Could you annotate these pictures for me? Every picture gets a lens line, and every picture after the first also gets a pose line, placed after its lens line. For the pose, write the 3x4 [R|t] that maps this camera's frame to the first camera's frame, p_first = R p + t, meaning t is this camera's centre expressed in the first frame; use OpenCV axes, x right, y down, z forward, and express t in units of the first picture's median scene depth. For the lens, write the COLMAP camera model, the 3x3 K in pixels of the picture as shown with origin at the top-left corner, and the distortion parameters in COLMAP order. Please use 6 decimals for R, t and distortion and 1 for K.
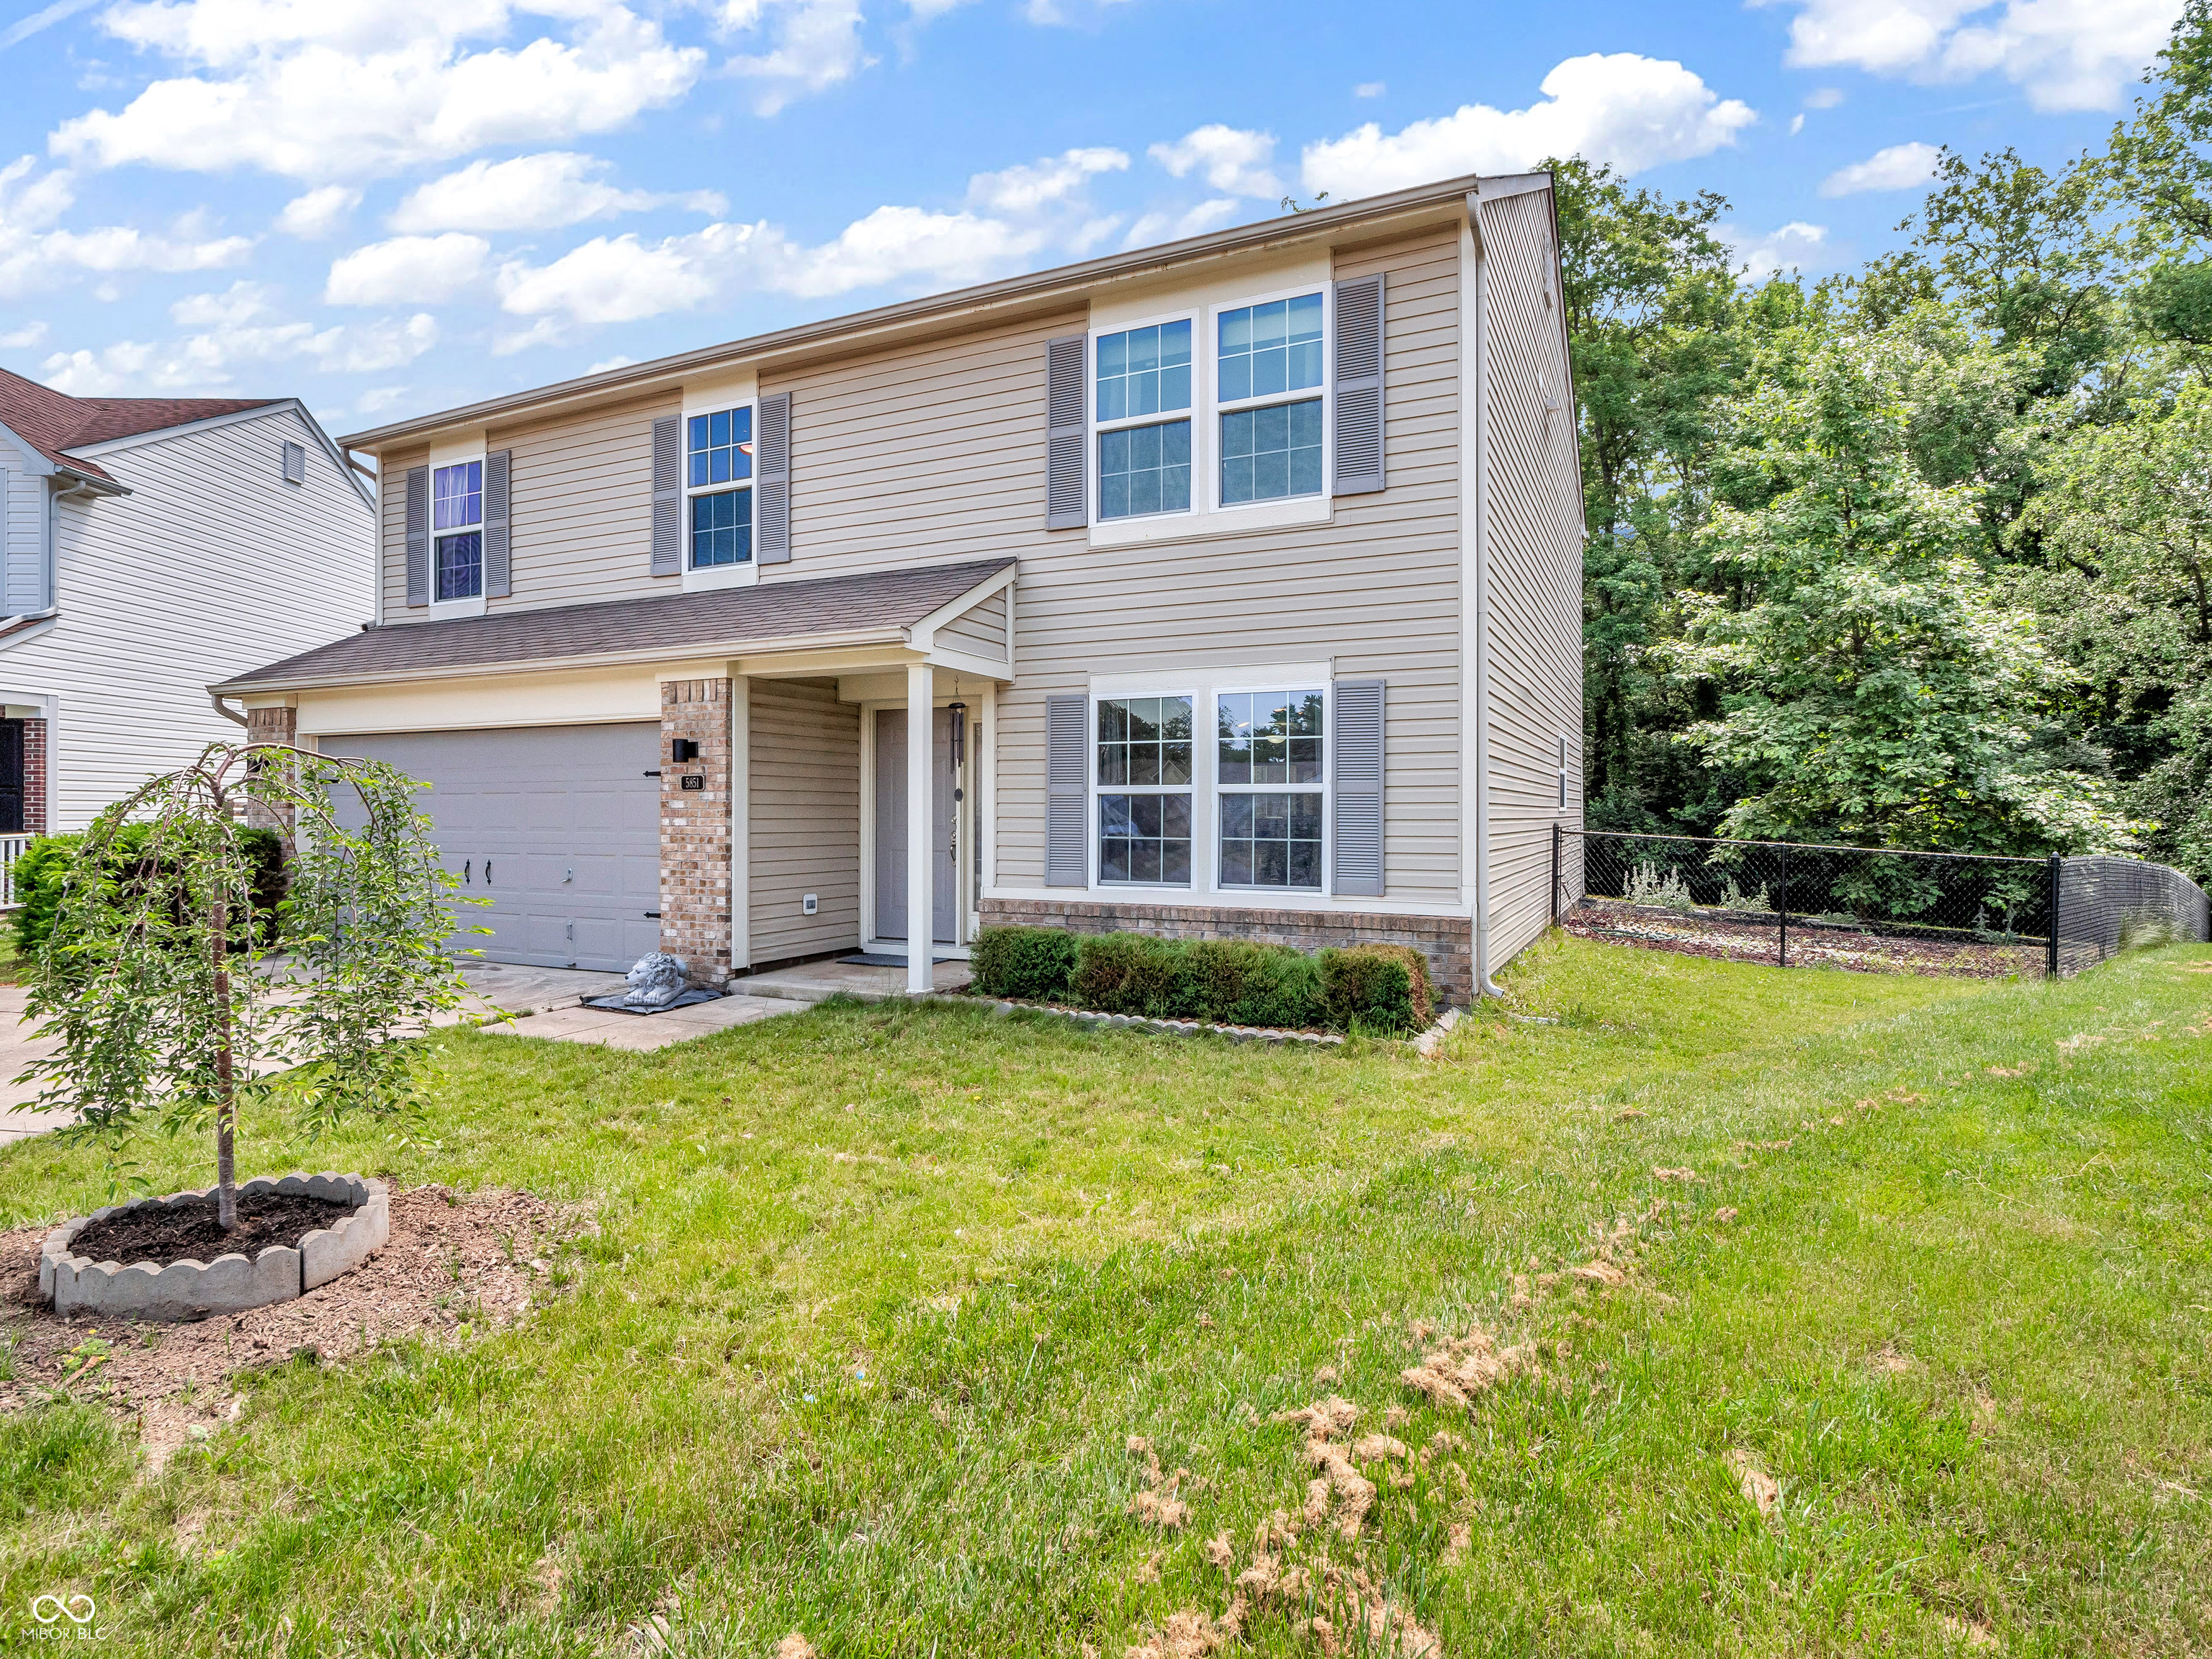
lens RADIAL K [[1164.1, 0, 1097.4], [0, 1164.1, 826.4], [0, 0, 1]] dist [0.000963, -0.000124]
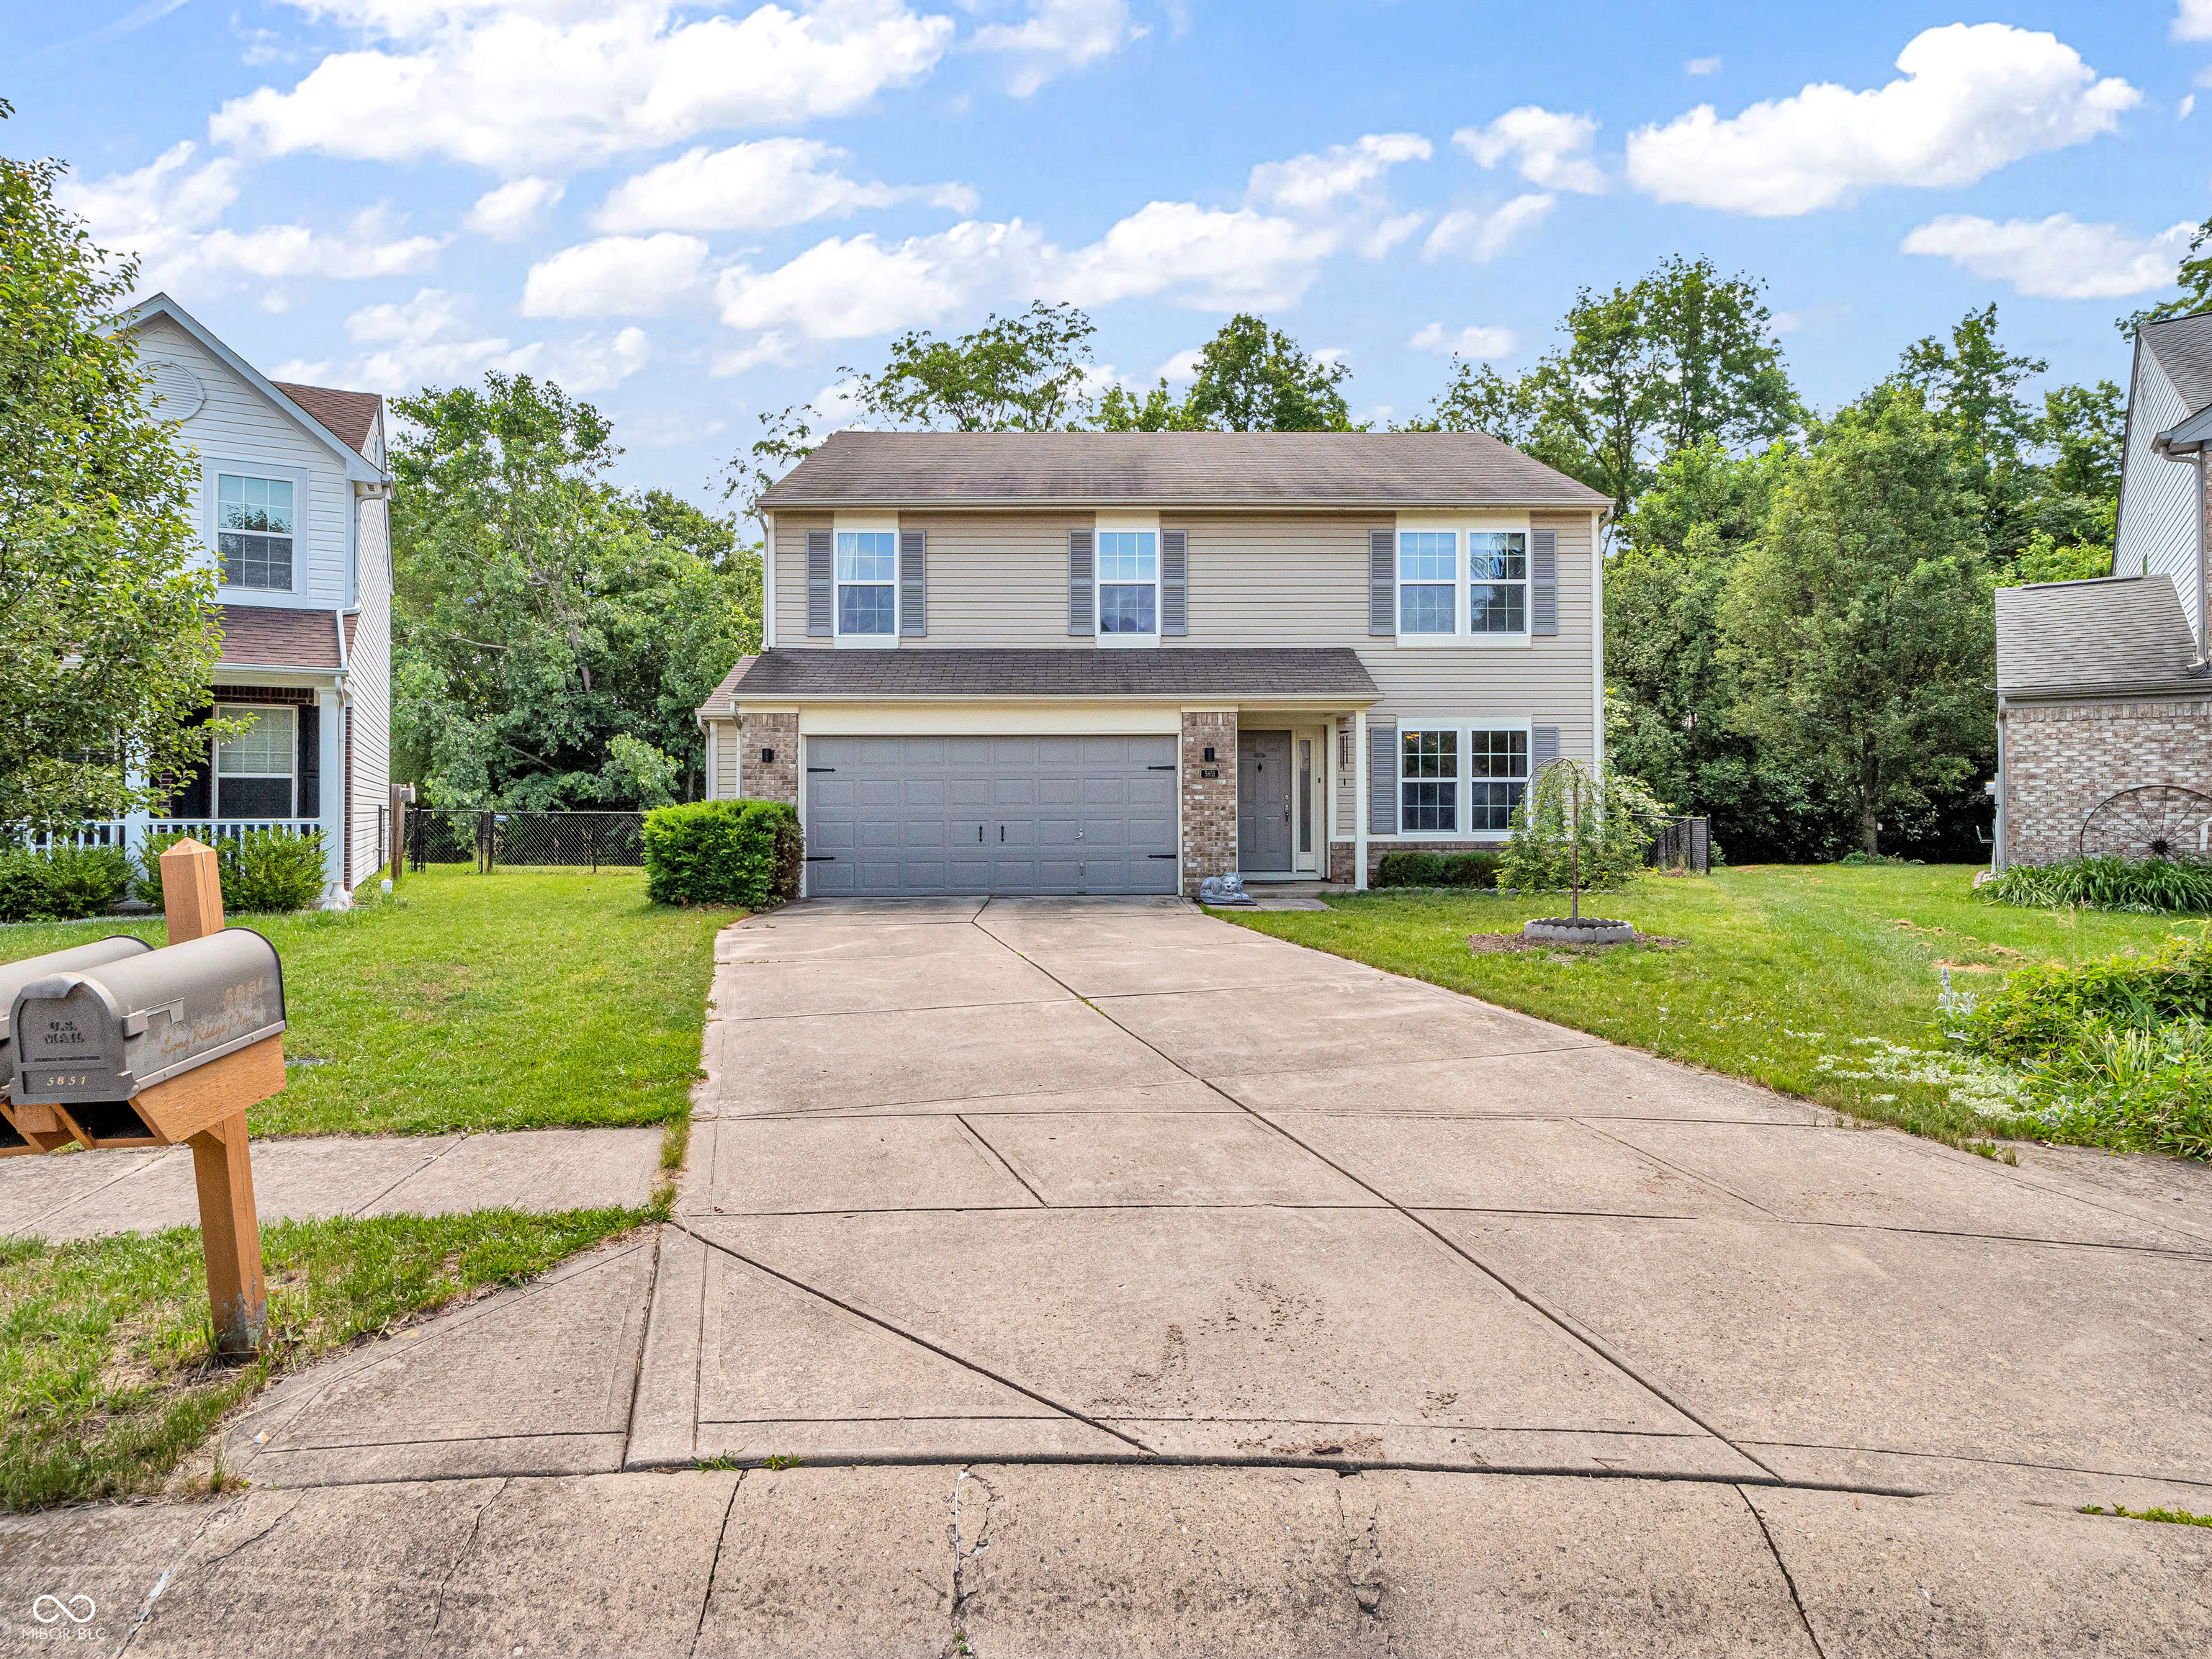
lens RADIAL K [[1164.1, 0, 1109.5], [0, 1164.1, 818.1], [0, 0, 1]] dist [0.000963, -0.000124]
pose [[0.893075, -0.006402, 0.449863, -1.232813], [0.009998, 0.999934, -0.005617, 0.034074], [-0.449797, 0.009514, 0.893080, -0.426025]]
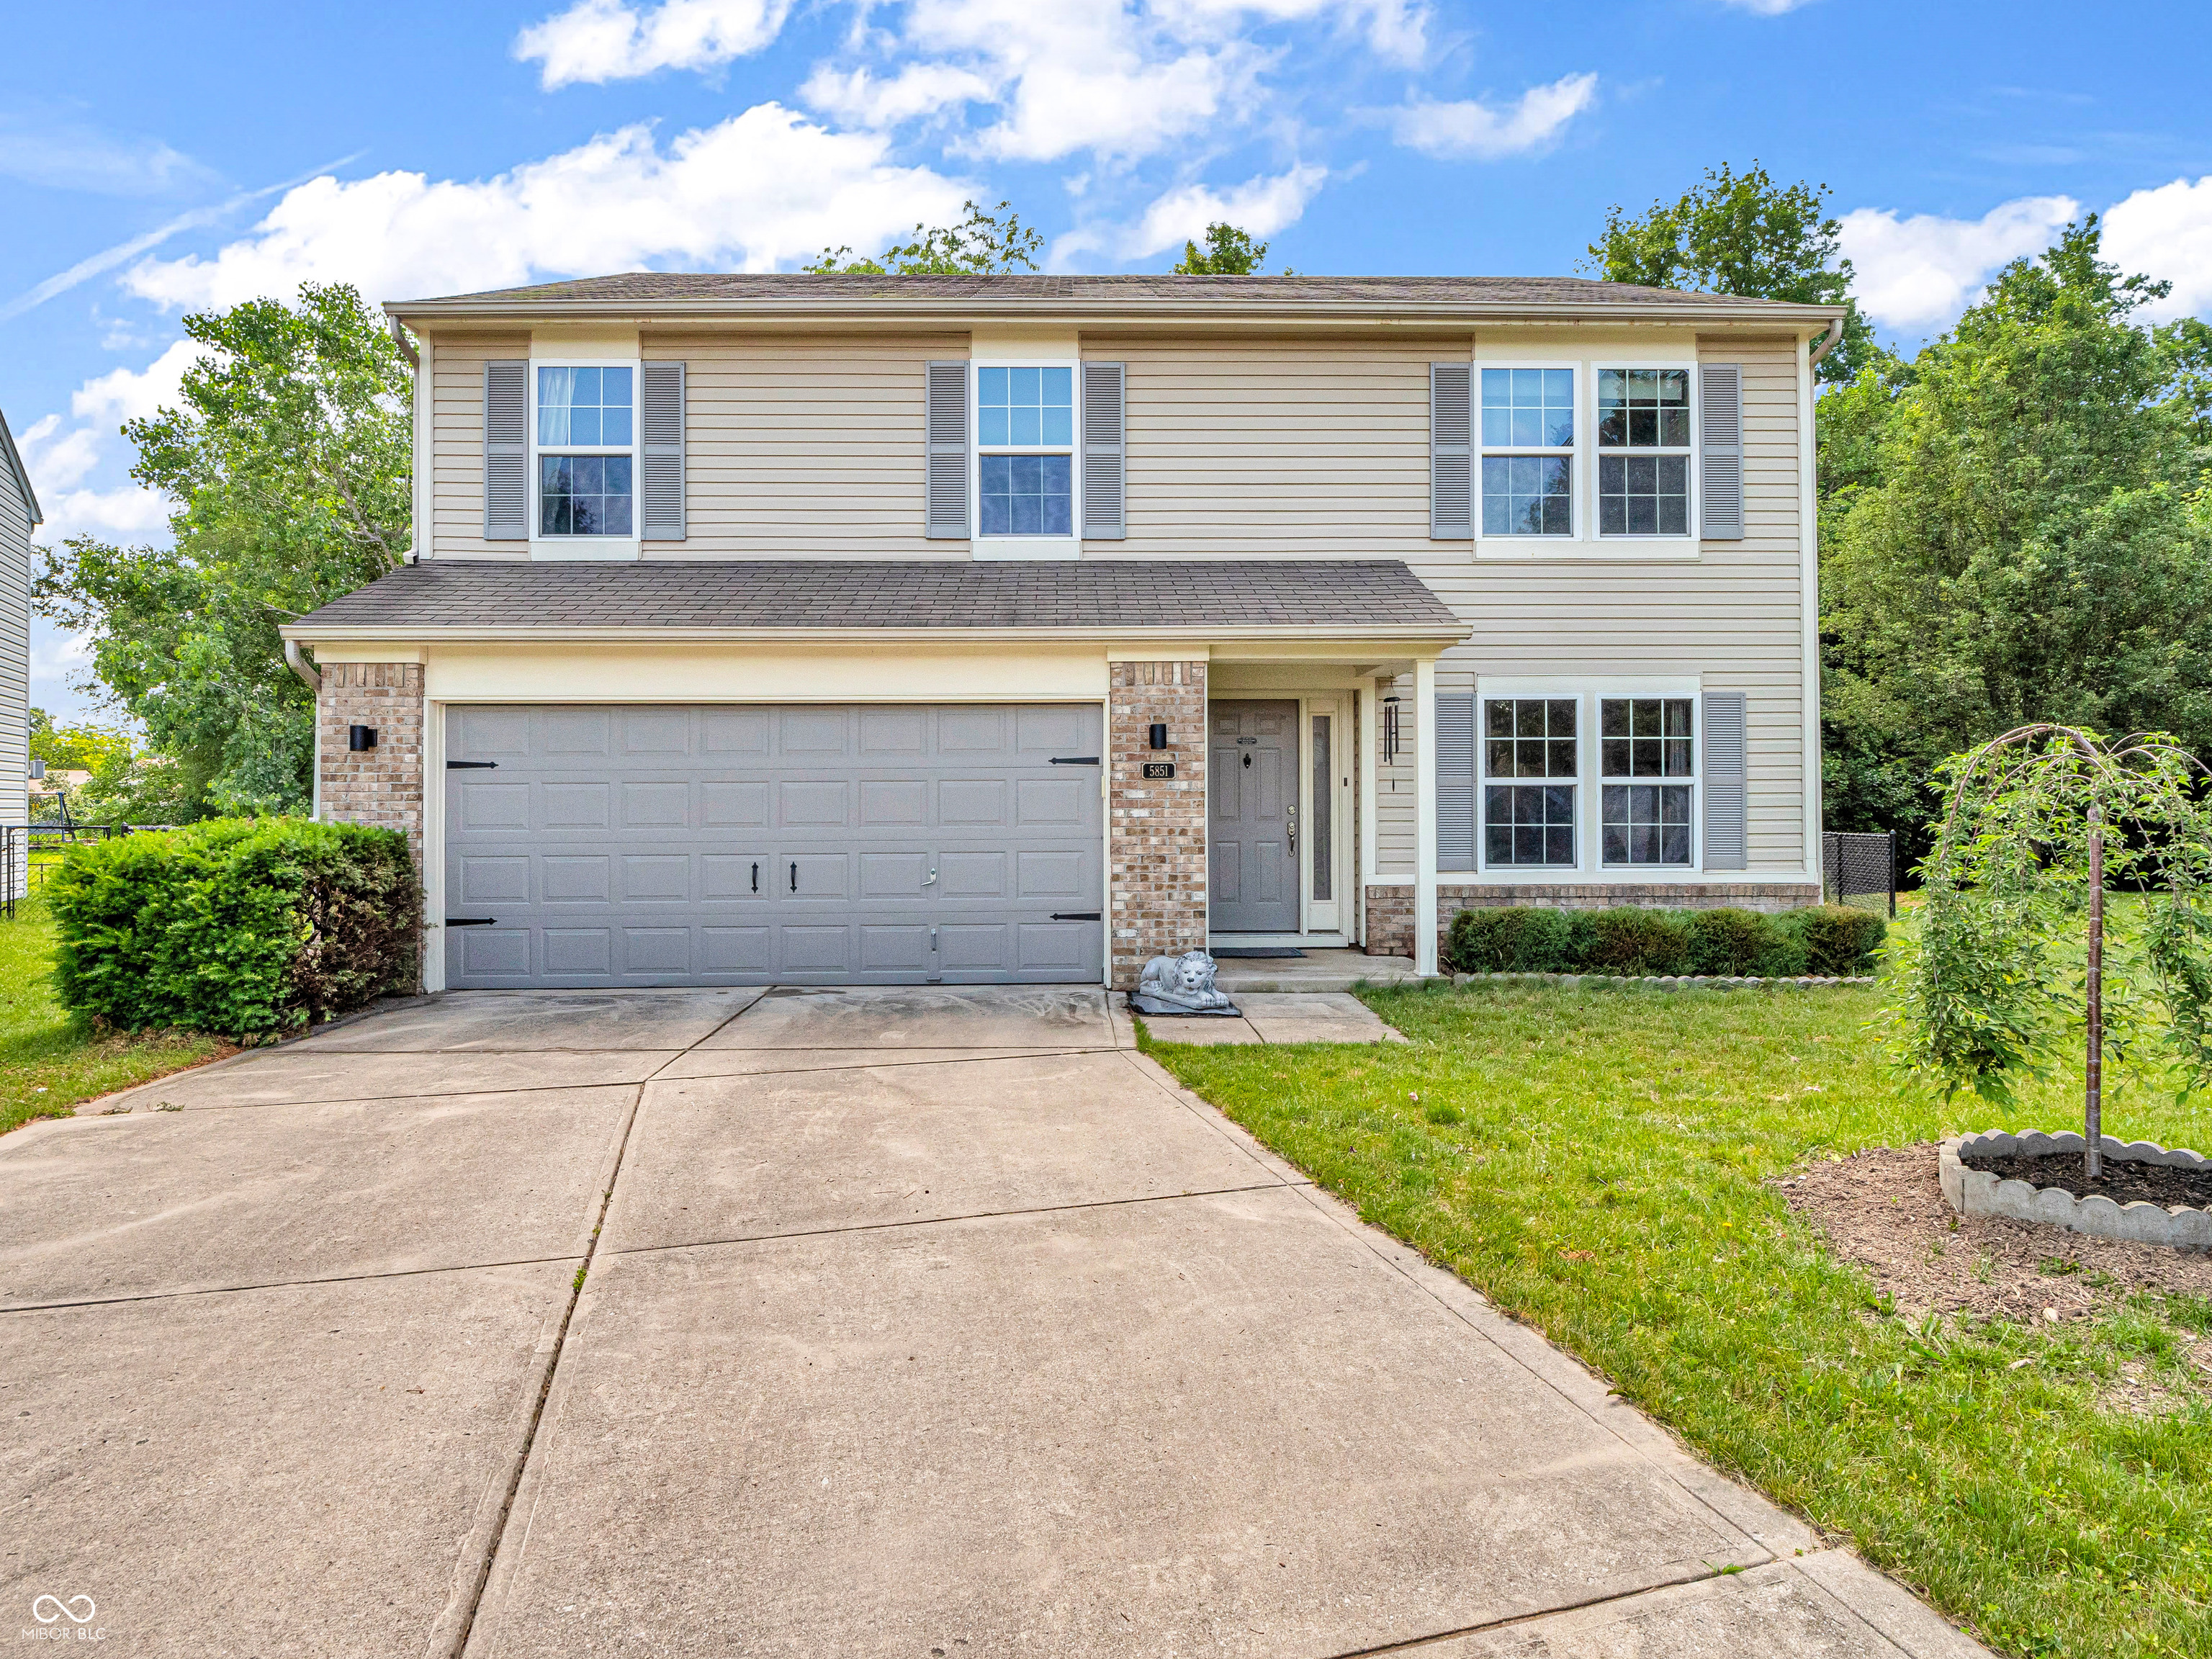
lens RADIAL K [[1164.1, 0, 1095.9], [0, 1164.1, 816.3], [0, 0, 1]] dist [0.000963, -0.000124]
pose [[0.890597, -0.006573, 0.454746, -0.821978], [0.010744, 0.999921, -0.006587, 0.004608], [-0.454666, 0.010751, 0.890597, 0.192611]]
